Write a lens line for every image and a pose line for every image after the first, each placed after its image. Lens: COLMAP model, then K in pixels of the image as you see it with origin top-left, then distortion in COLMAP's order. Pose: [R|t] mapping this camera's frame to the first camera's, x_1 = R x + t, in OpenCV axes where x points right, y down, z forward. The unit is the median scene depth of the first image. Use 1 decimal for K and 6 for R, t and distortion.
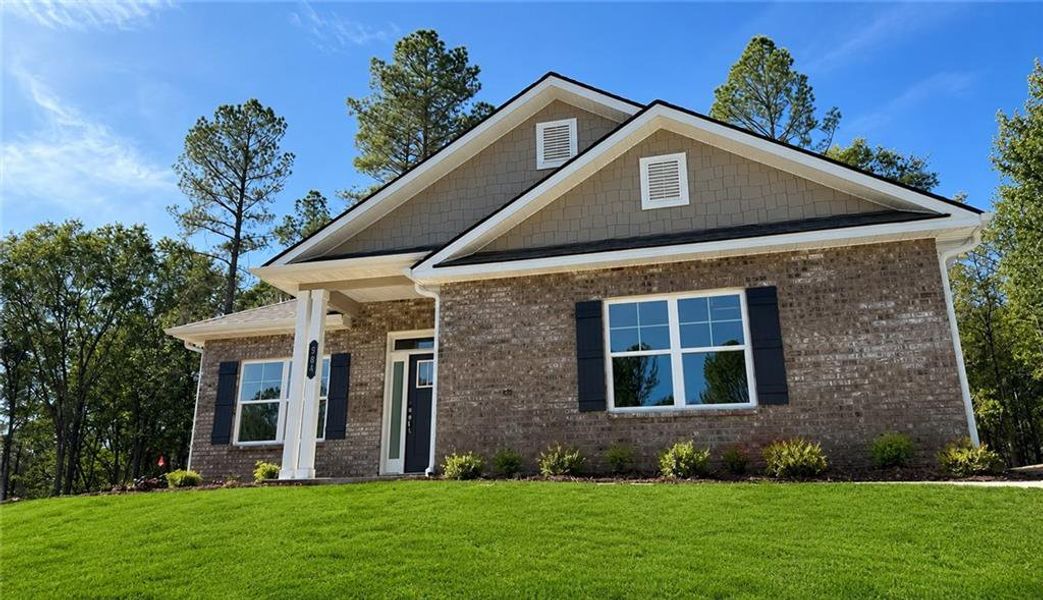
lens RADIAL K [[642.6, 0, 524.3], [0, 642.6, 294.4], [0, 0, 1]] dist [0.007388, -0.000481]
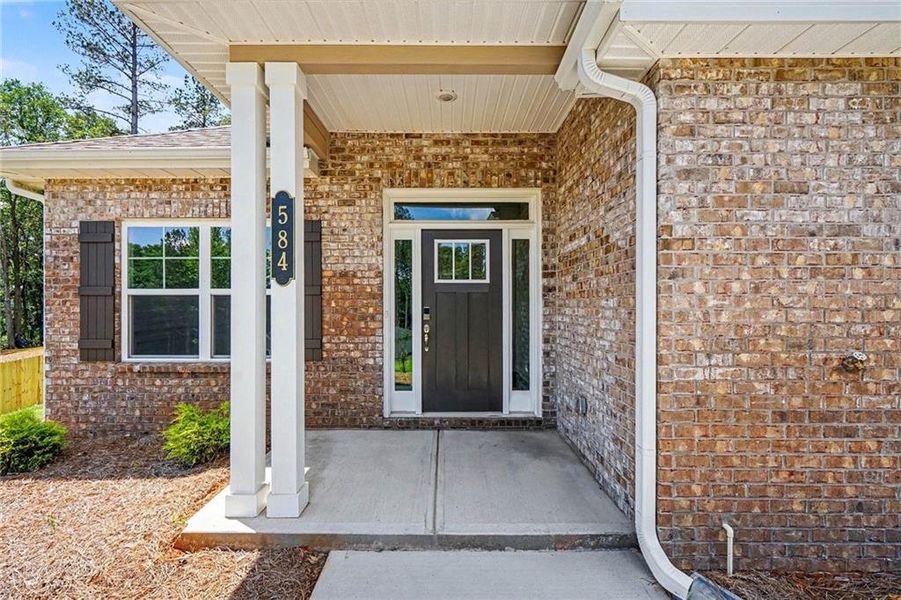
lens RADIAL K [[407.4, 0, 448.8], [0, 407.4, 305.1], [0, 0, 1]] dist [-0.010680, 0.002252]
pose [[0.977719, 0.017601, 0.209178, -0.232988], [-0.079498, 0.953303, 0.291366, 0.047524], [-0.194282, -0.301503, 0.933462, 0.603000]]
